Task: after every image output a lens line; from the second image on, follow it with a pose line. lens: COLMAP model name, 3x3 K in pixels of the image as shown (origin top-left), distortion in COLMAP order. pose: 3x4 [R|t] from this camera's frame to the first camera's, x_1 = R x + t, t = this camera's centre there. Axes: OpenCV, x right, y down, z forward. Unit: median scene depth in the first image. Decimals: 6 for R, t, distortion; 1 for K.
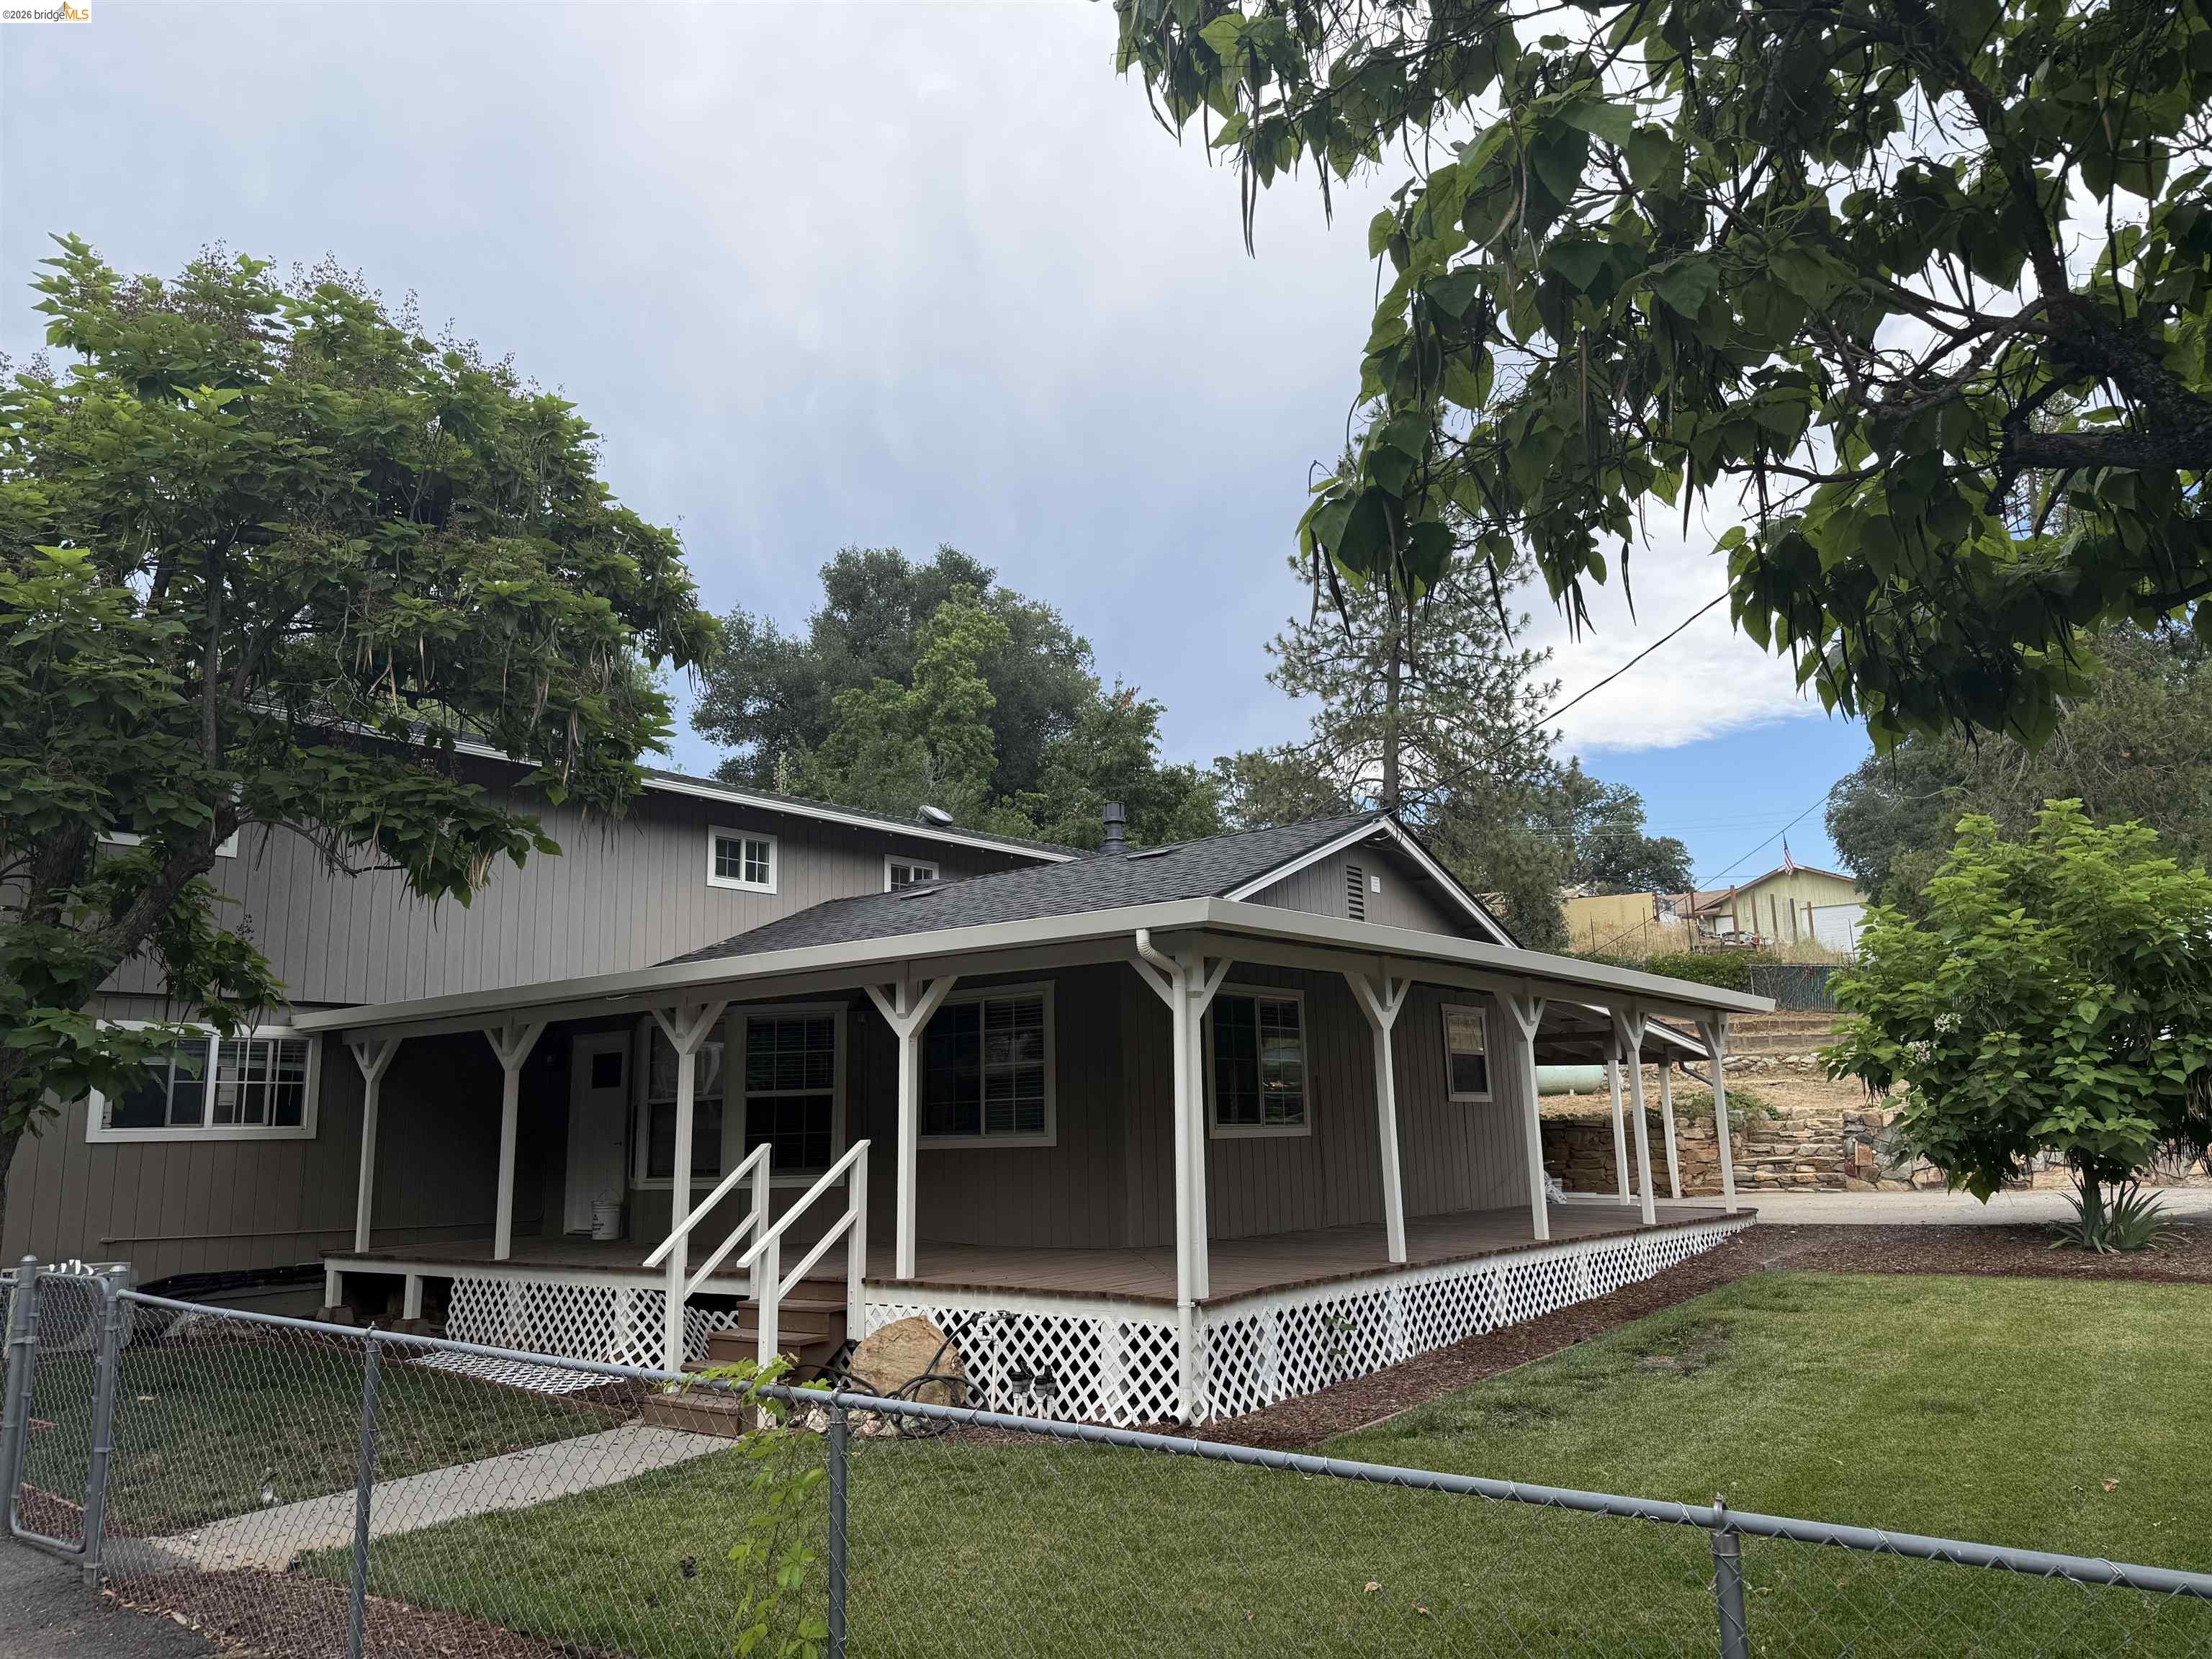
lens RADIAL K [[1514.7, 0, 1106.0], [0, 1514.7, 829.5], [0, 0, 1]] dist [0.212406, -0.419431]
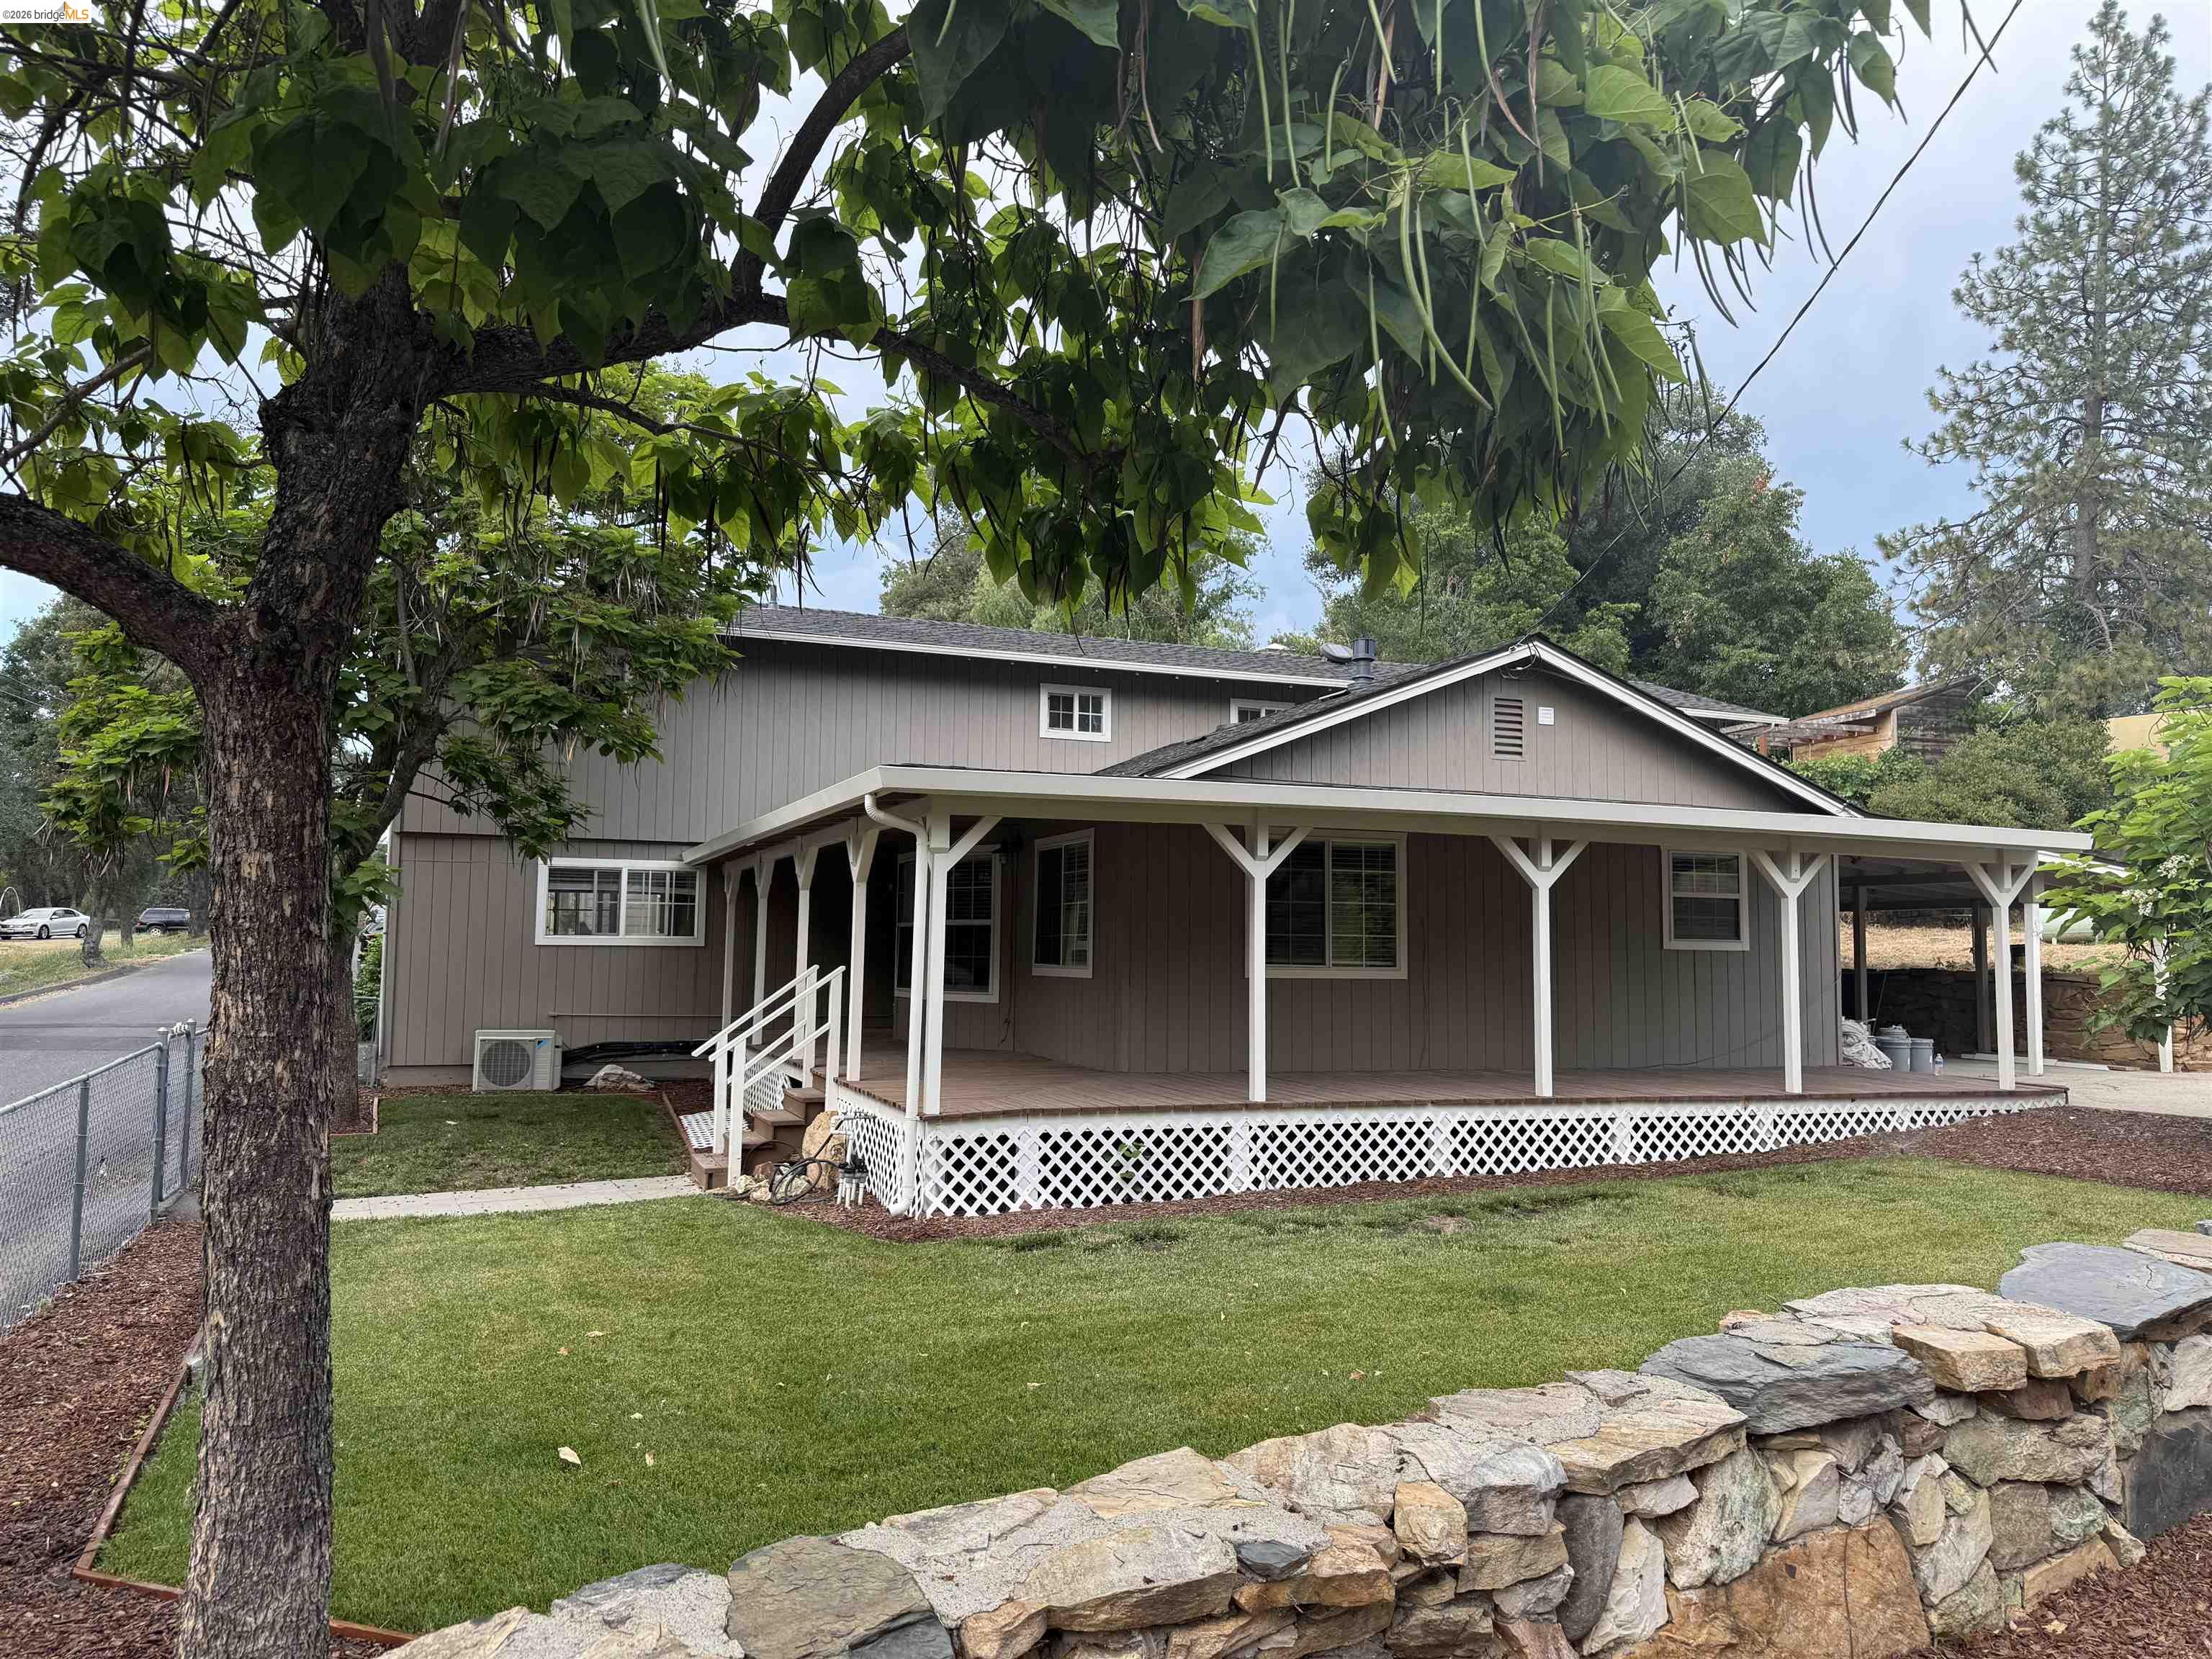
lens RADIAL K [[1514.7, 0, 1106.0], [0, 1514.7, 829.5], [0, 0, 1]] dist [0.212406, -0.419431]
pose [[0.866451, -0.006196, -0.499224, 0.552440], [0.063709, 0.993121, 0.098246, -0.004181], [0.495181, -0.116930, 0.860885, 0.089815]]
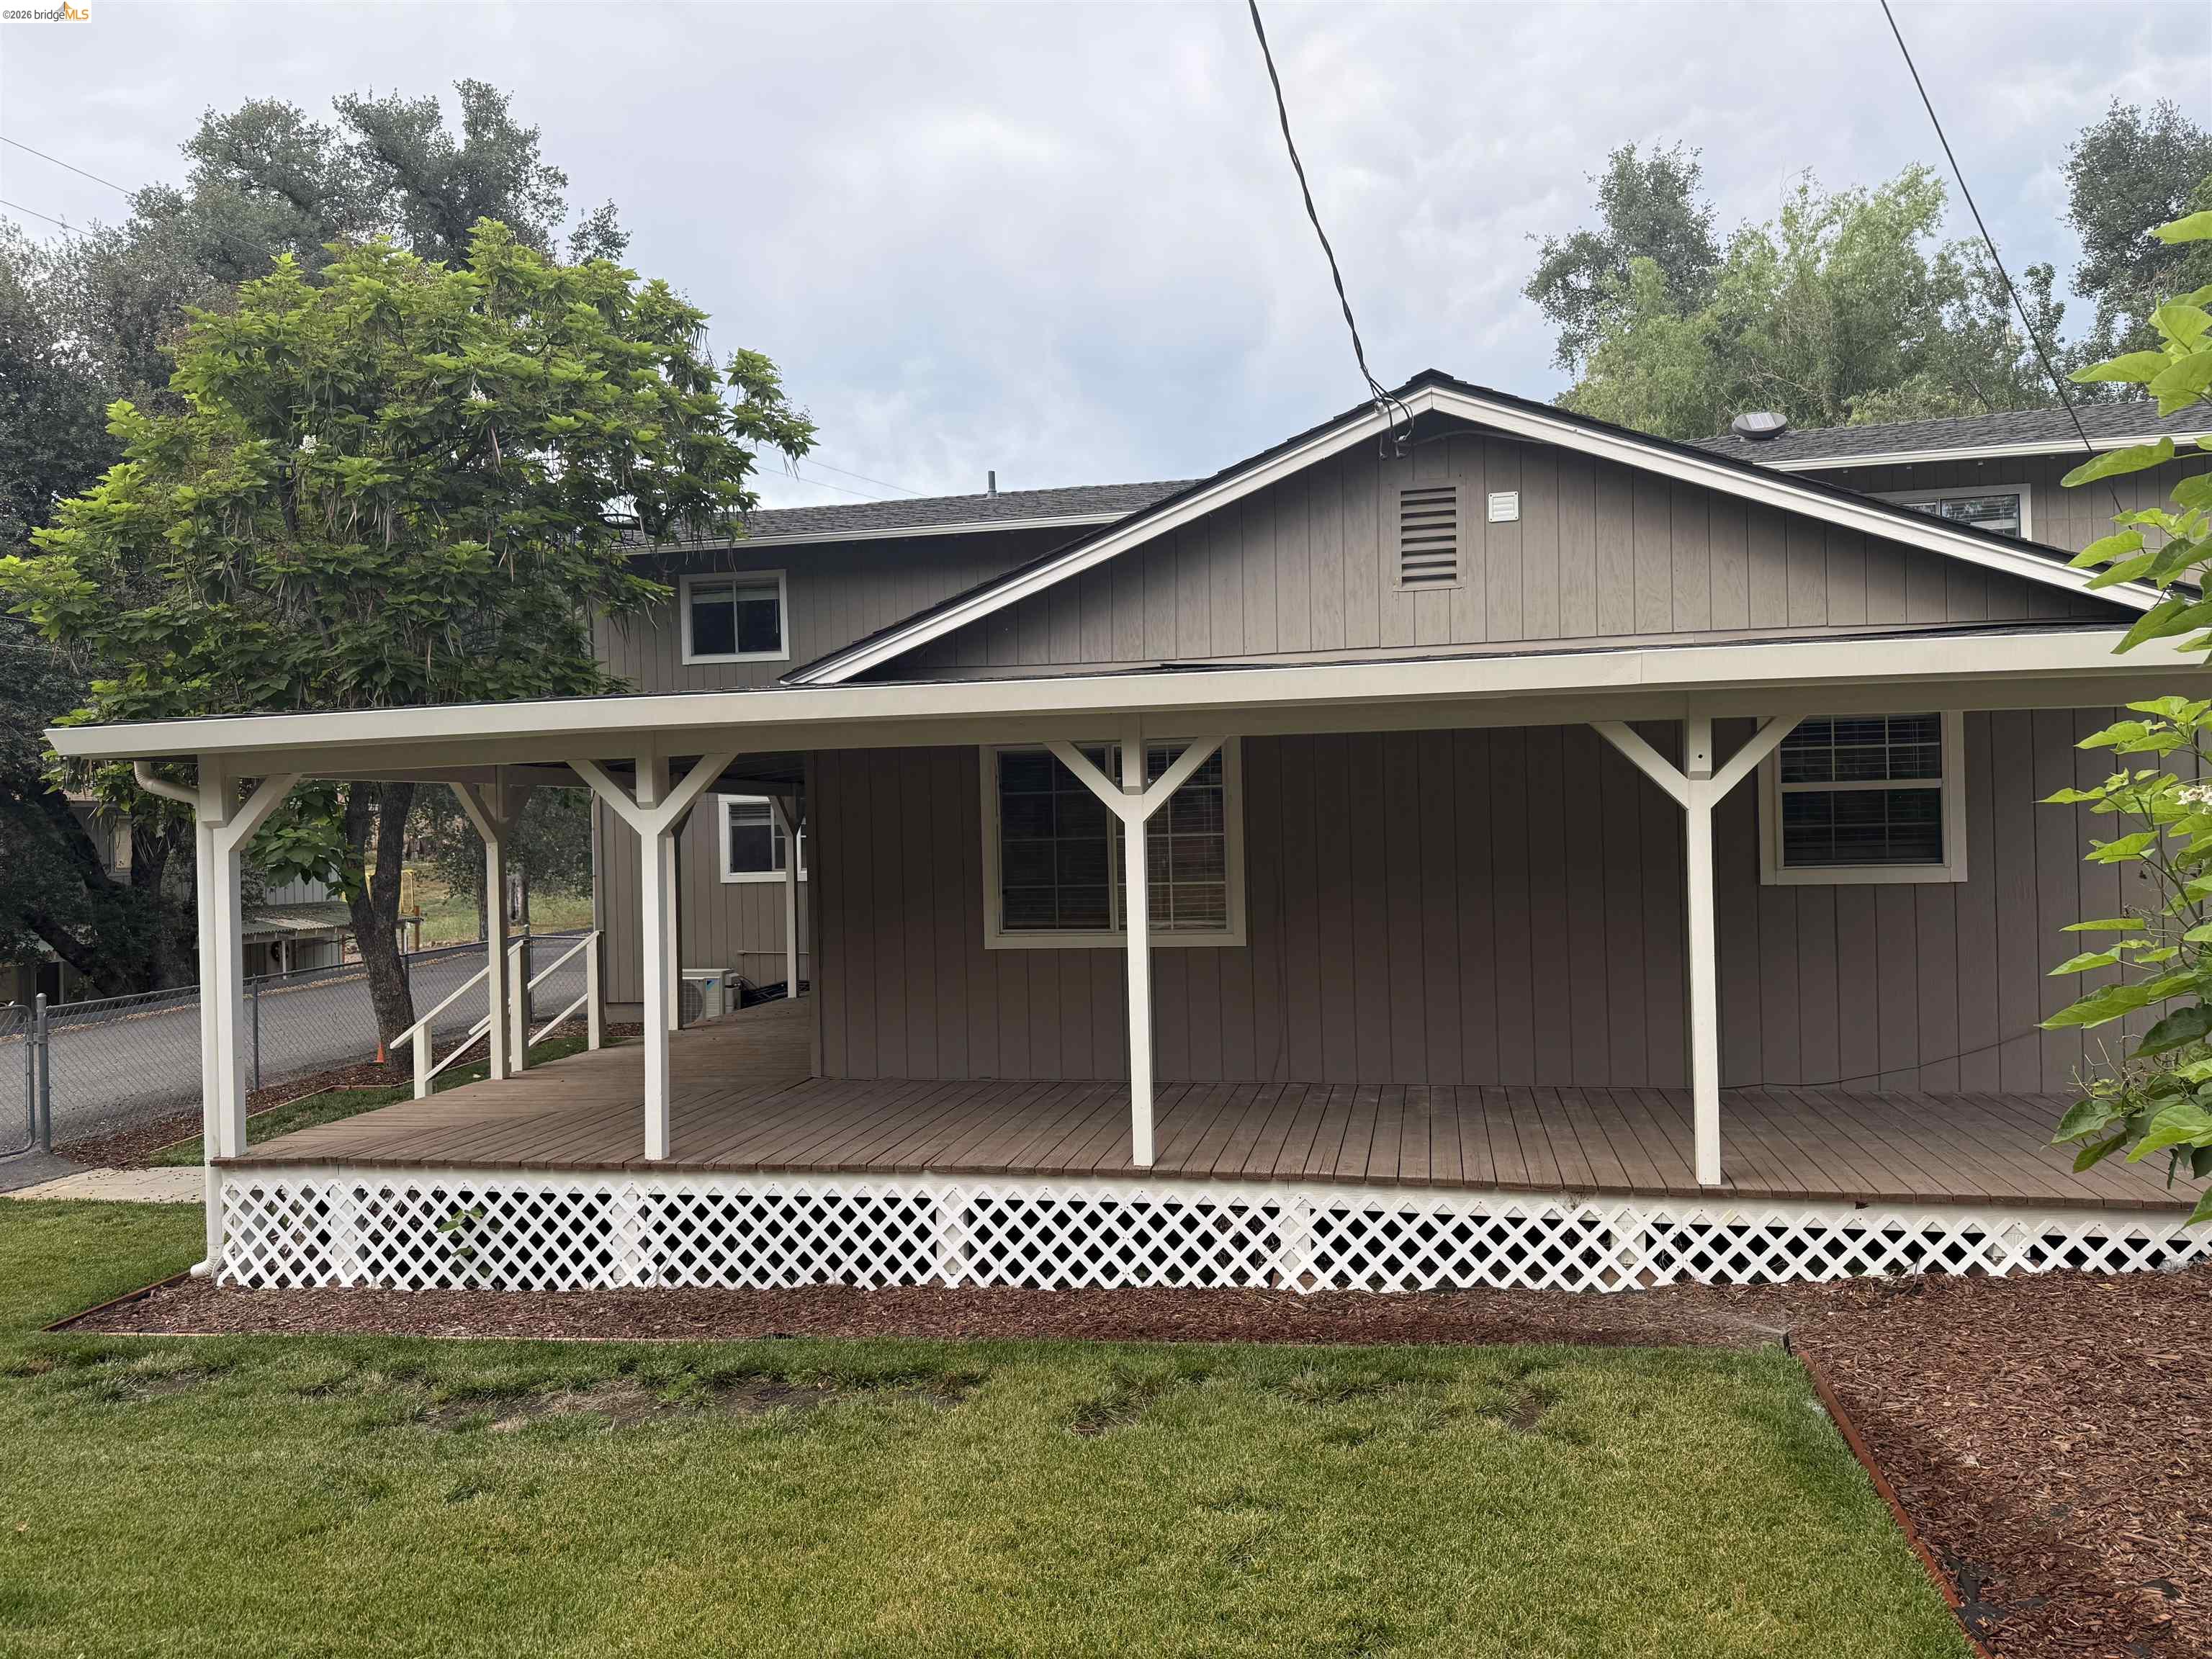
lens RADIAL K [[1514.7, 0, 1106.0], [0, 1514.7, 829.5], [0, 0, 1]] dist [0.212406, -0.419431]
pose [[0.449760, 0.008581, -0.893108, 0.825339], [0.185253, 0.977311, 0.102682, 0.090006], [0.873726, -0.211634, 0.437966, 0.817491]]
